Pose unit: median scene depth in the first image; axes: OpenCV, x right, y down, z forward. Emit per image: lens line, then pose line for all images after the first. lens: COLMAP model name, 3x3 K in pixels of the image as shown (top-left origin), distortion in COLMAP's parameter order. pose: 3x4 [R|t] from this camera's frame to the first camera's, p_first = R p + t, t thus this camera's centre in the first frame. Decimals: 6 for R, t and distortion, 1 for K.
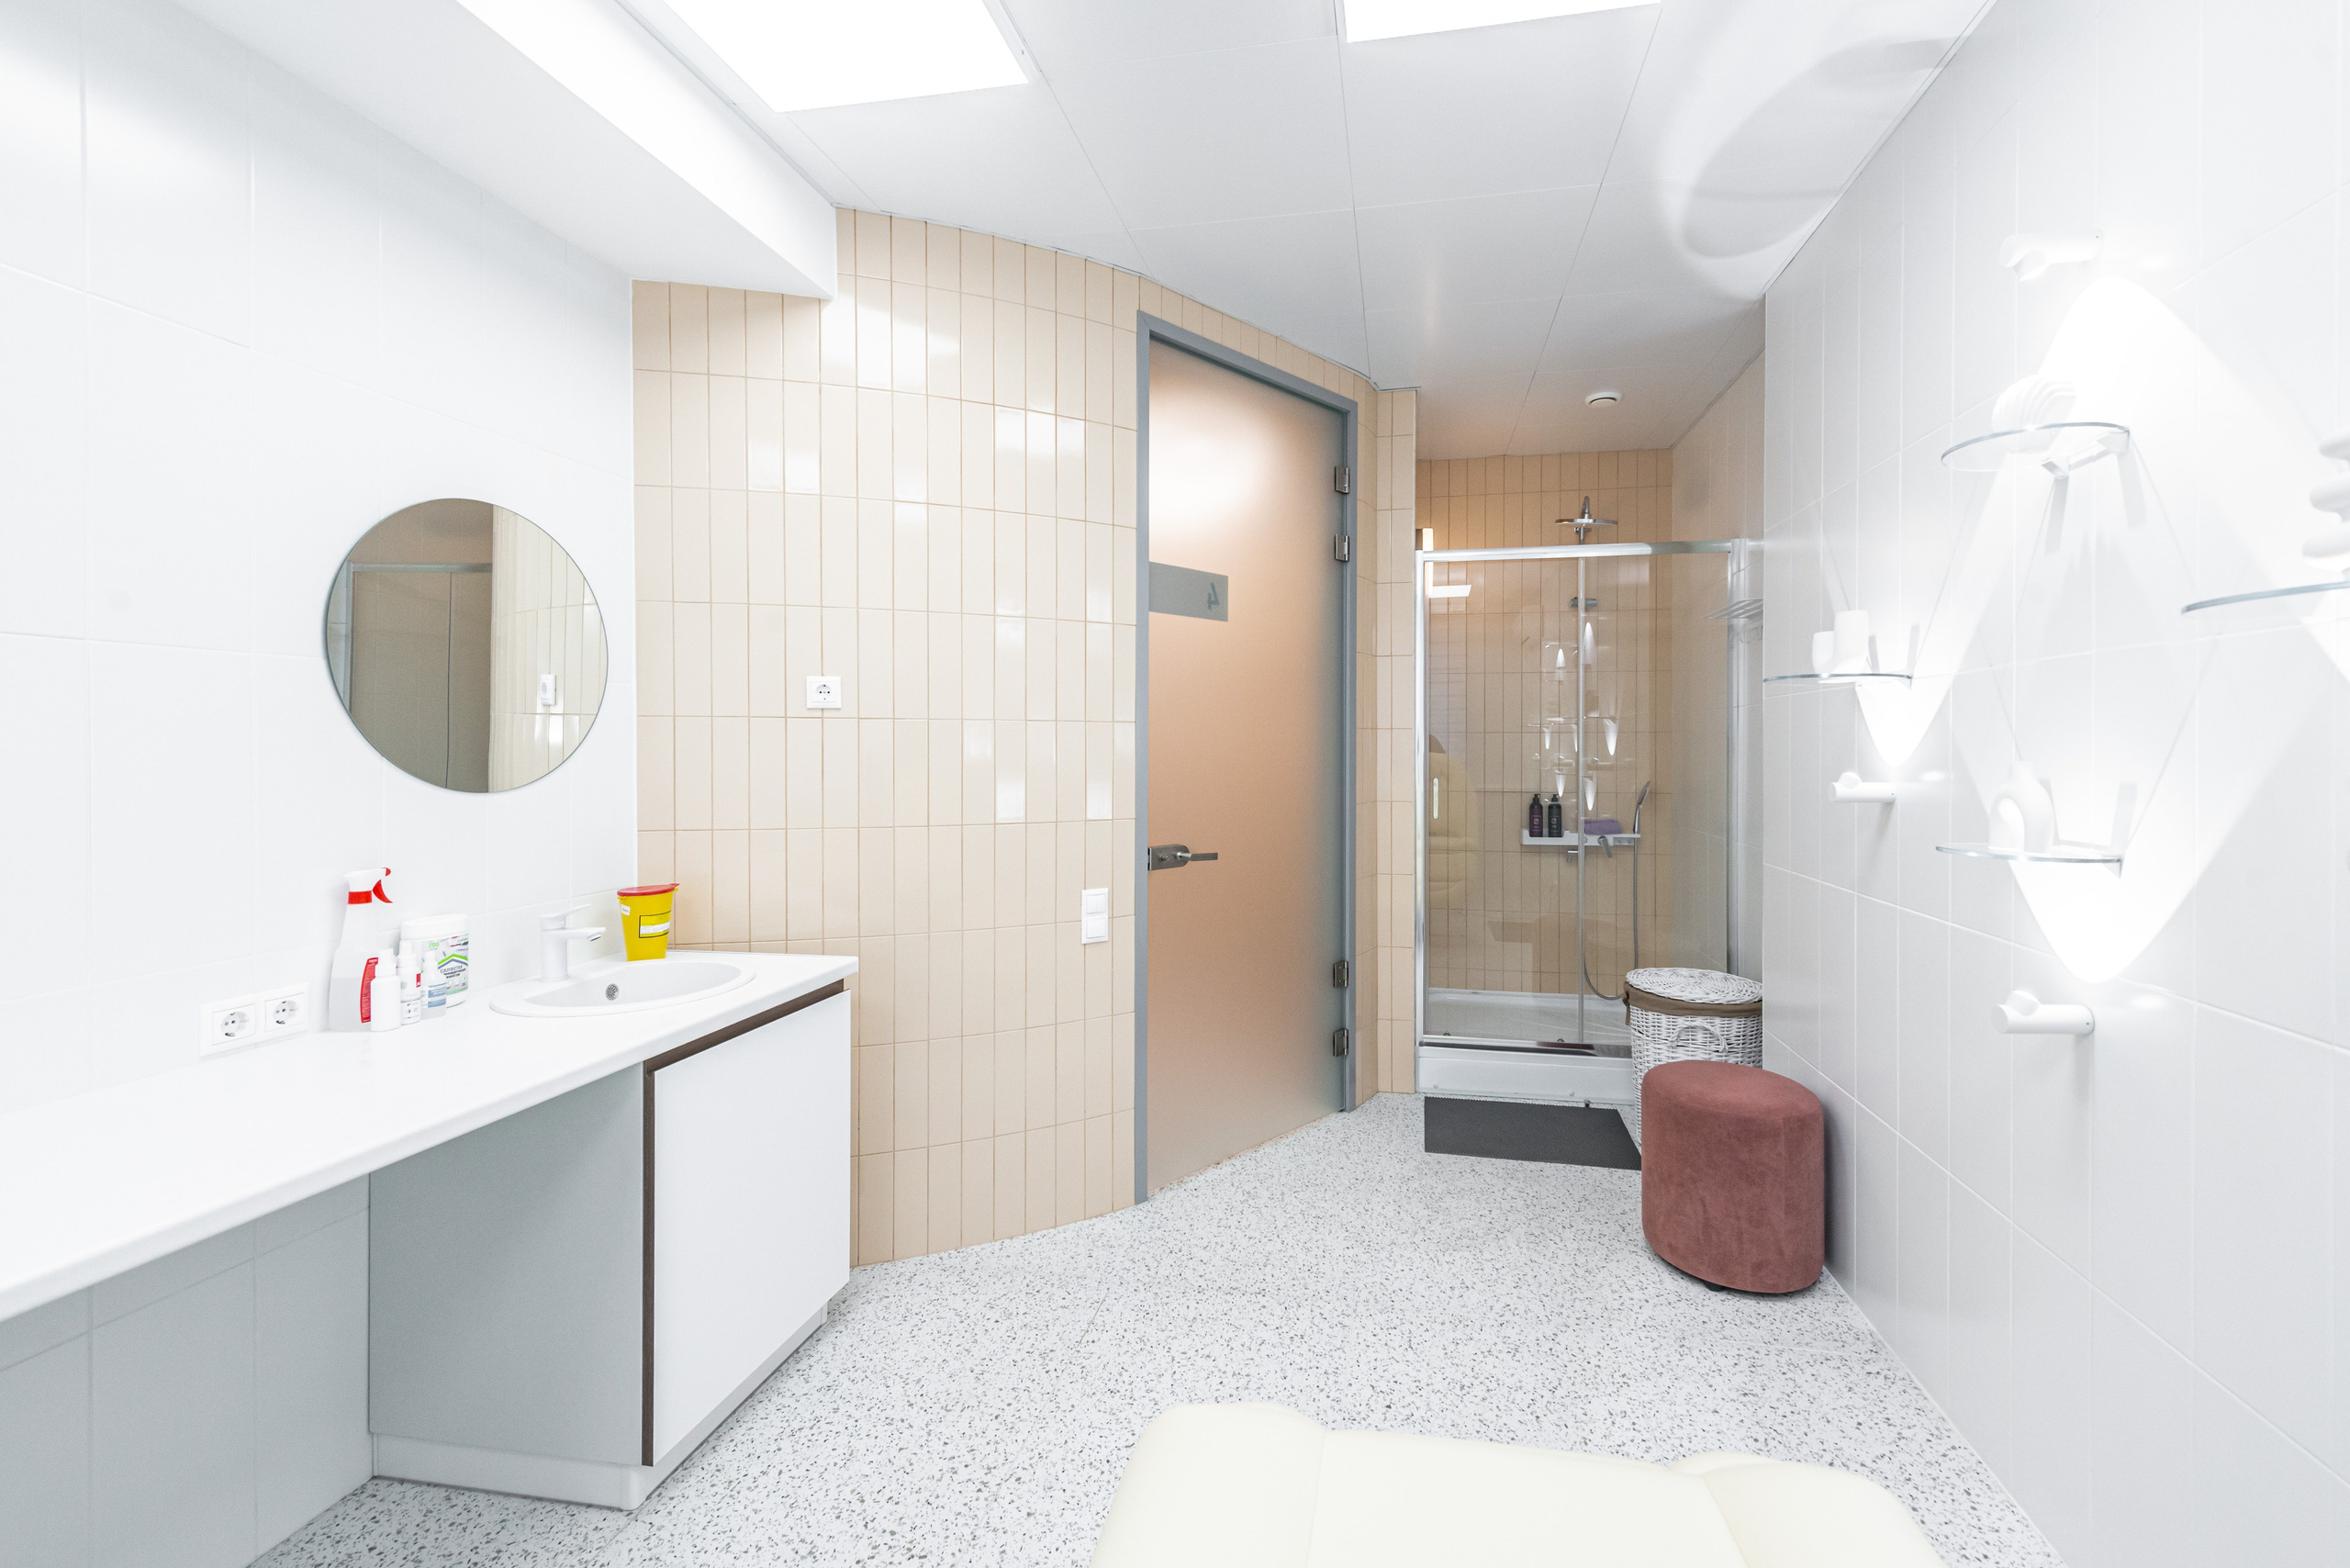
lens RADIAL K [[944.4, 0, 1247.4], [0, 944.4, 745.9], [0, 0, 1]] dist [0.008034, -0.001101]
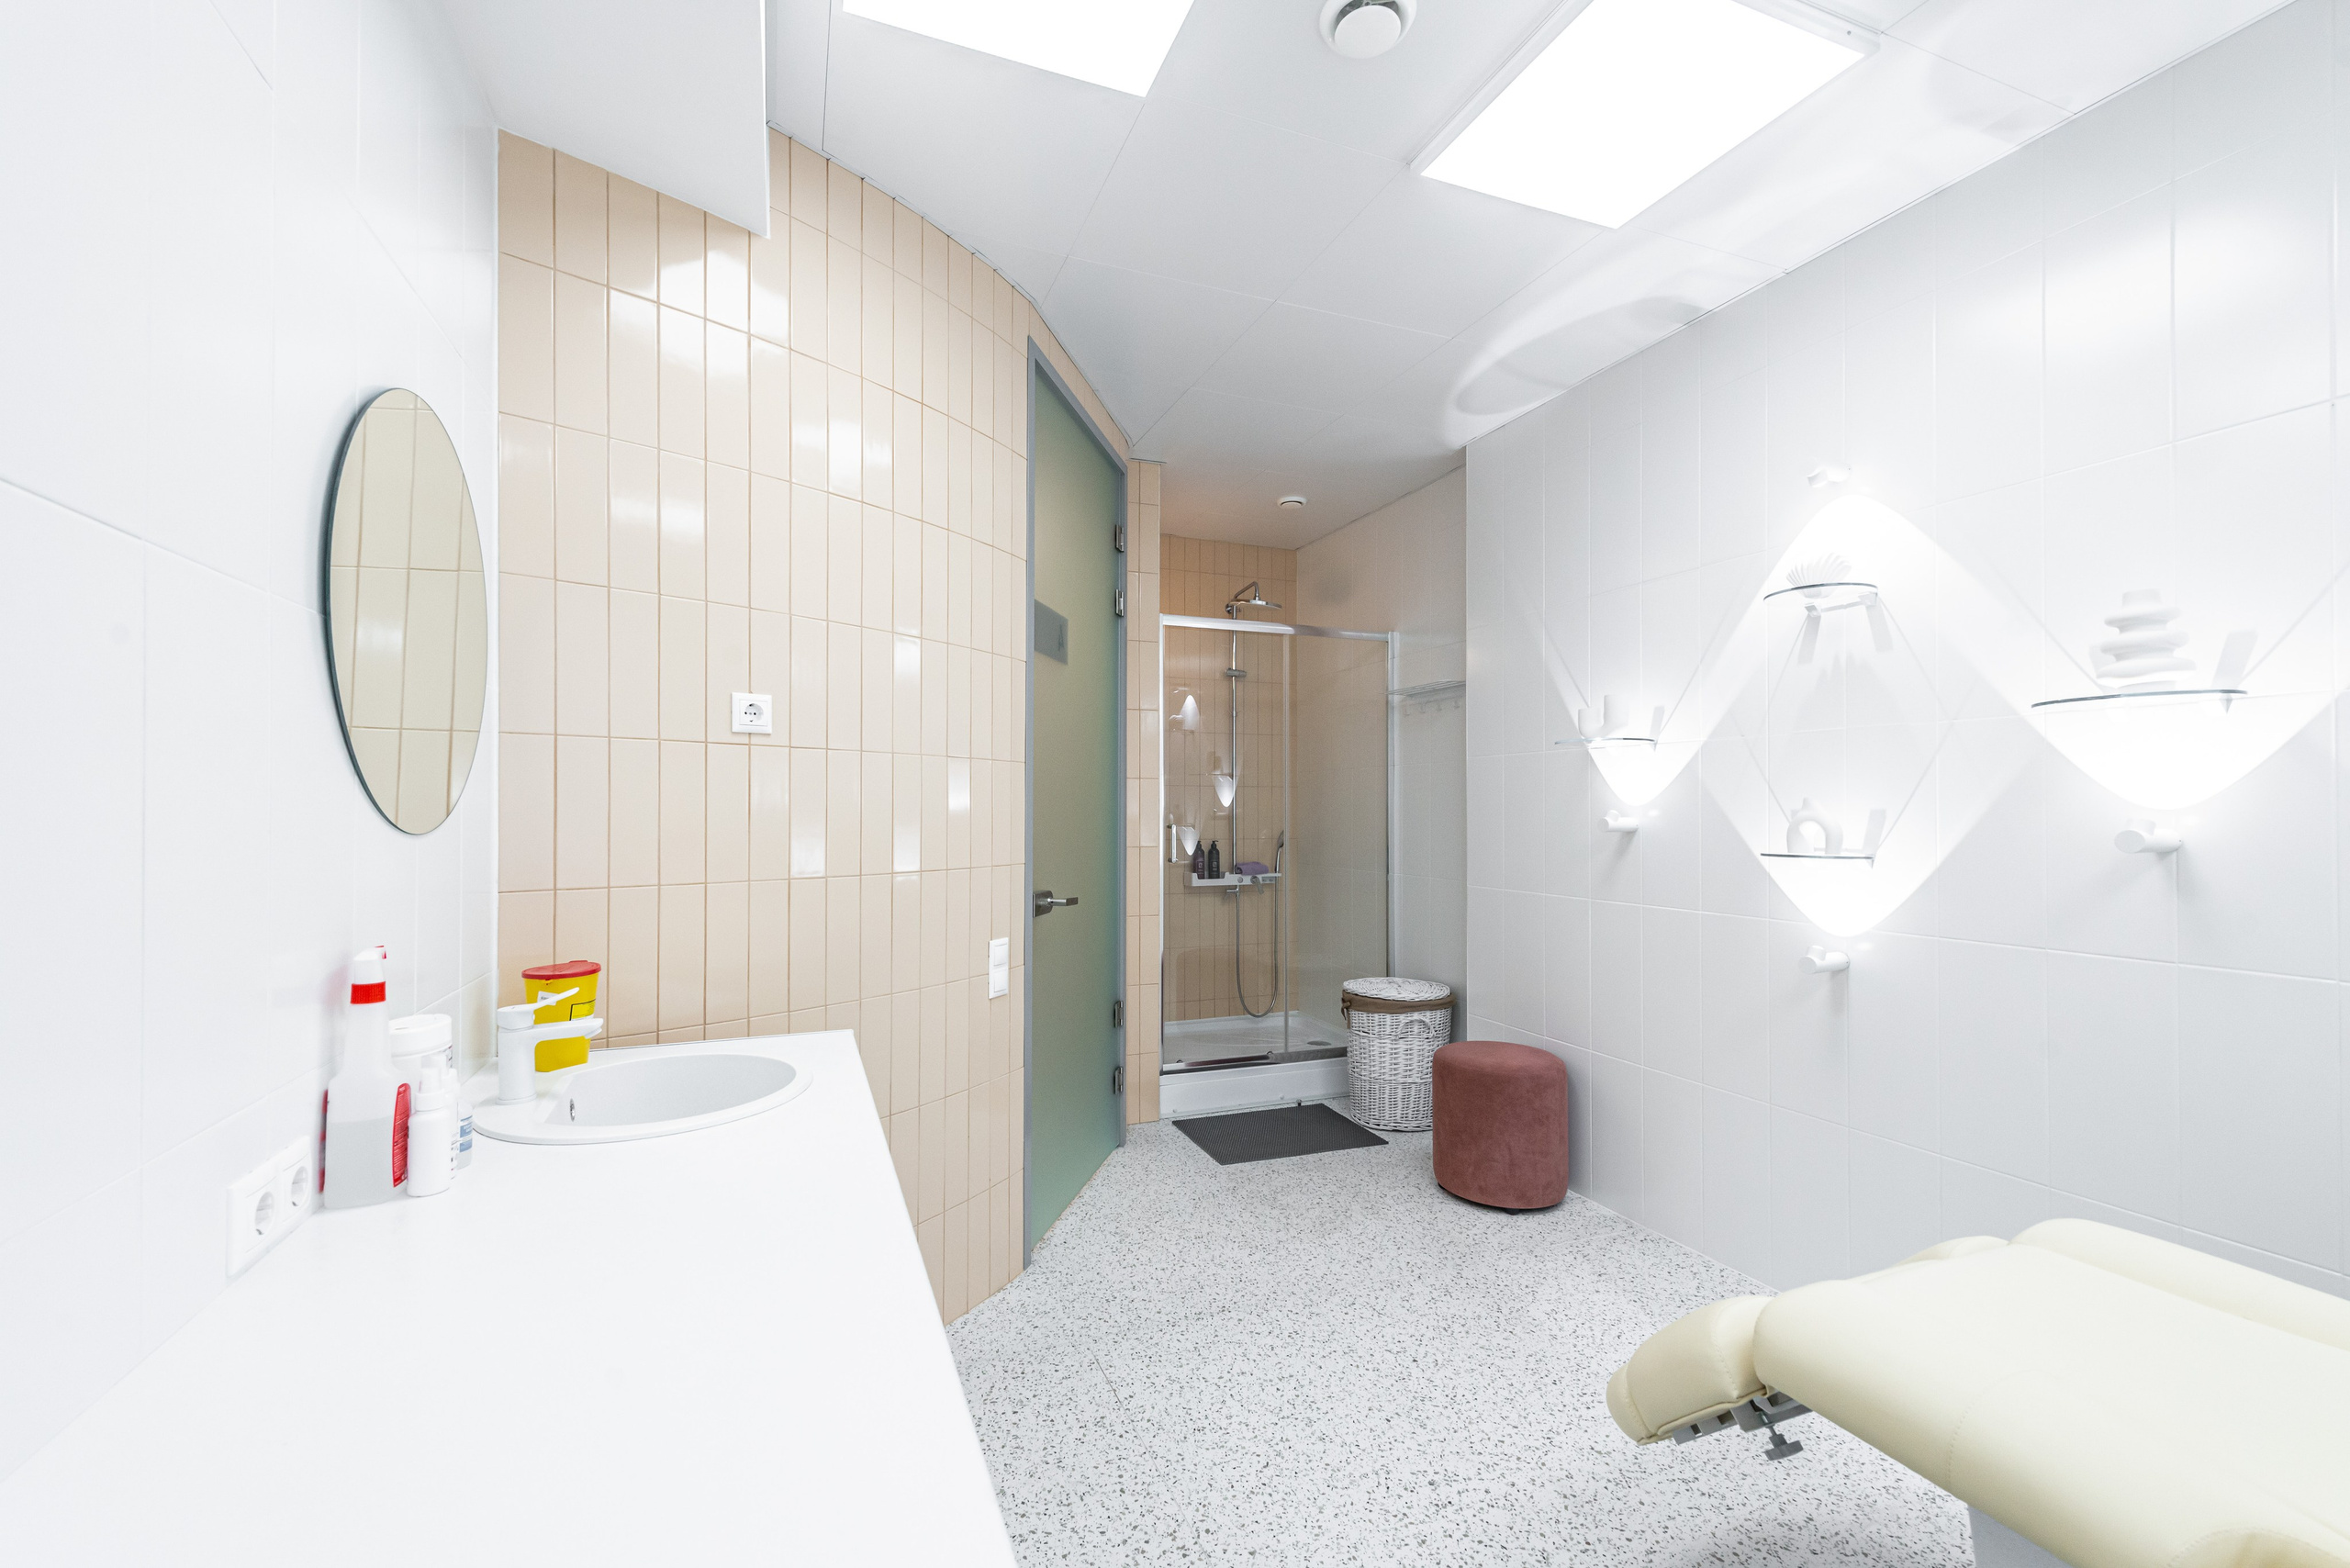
lens RADIAL K [[944.4, 0, 1118.7], [0, 944.4, 795.5], [0, 0, 1]] dist [0.008034, -0.001101]
pose [[0.866765, 0.009747, 0.498622, -0.521548], [-0.002822, 0.999889, -0.014641, 0.022394], [-0.498709, 0.011283, 0.866696, 0.125601]]
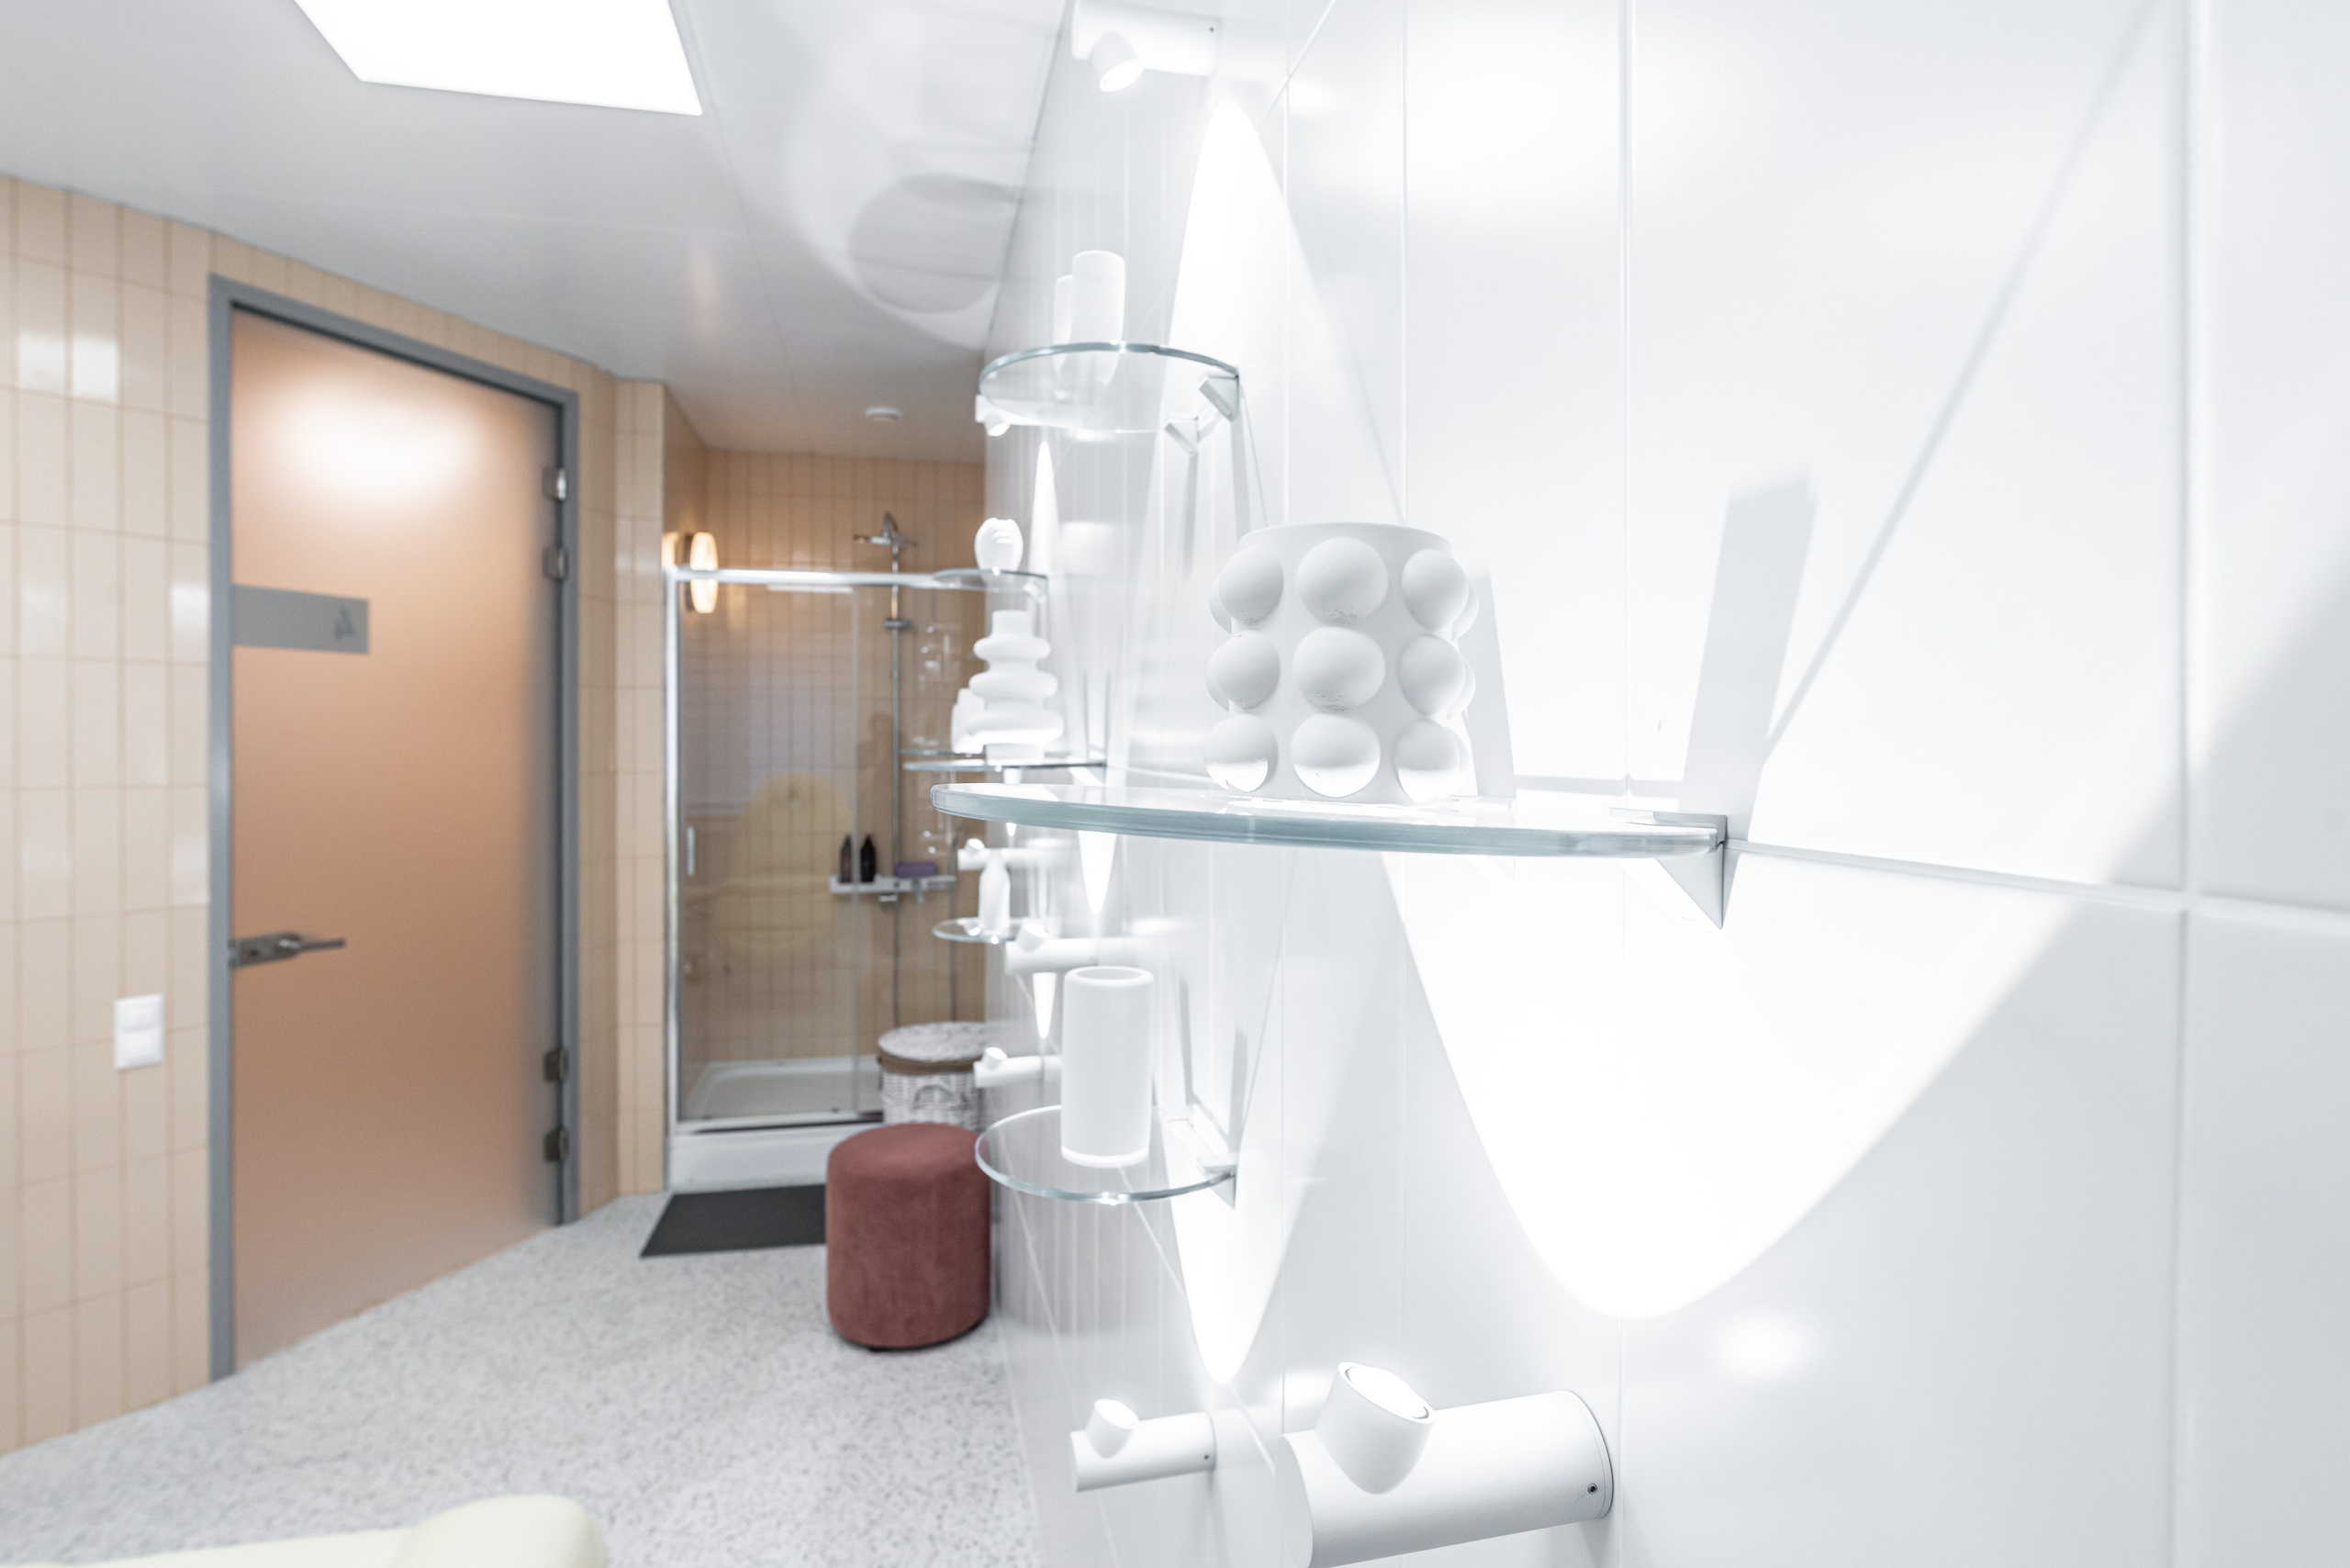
lens RADIAL K [[1181.2, 0, 1165.4], [0, 1181.2, 739.8], [0, 0, 1]] dist [-0.001452, -0.001058]
pose [[0.928526, 0.001021, 0.371266, 0.265160], [-0.002593, 0.999990, 0.003734, -0.069518], [-0.371259, -0.004429, 0.928519, -0.232475]]
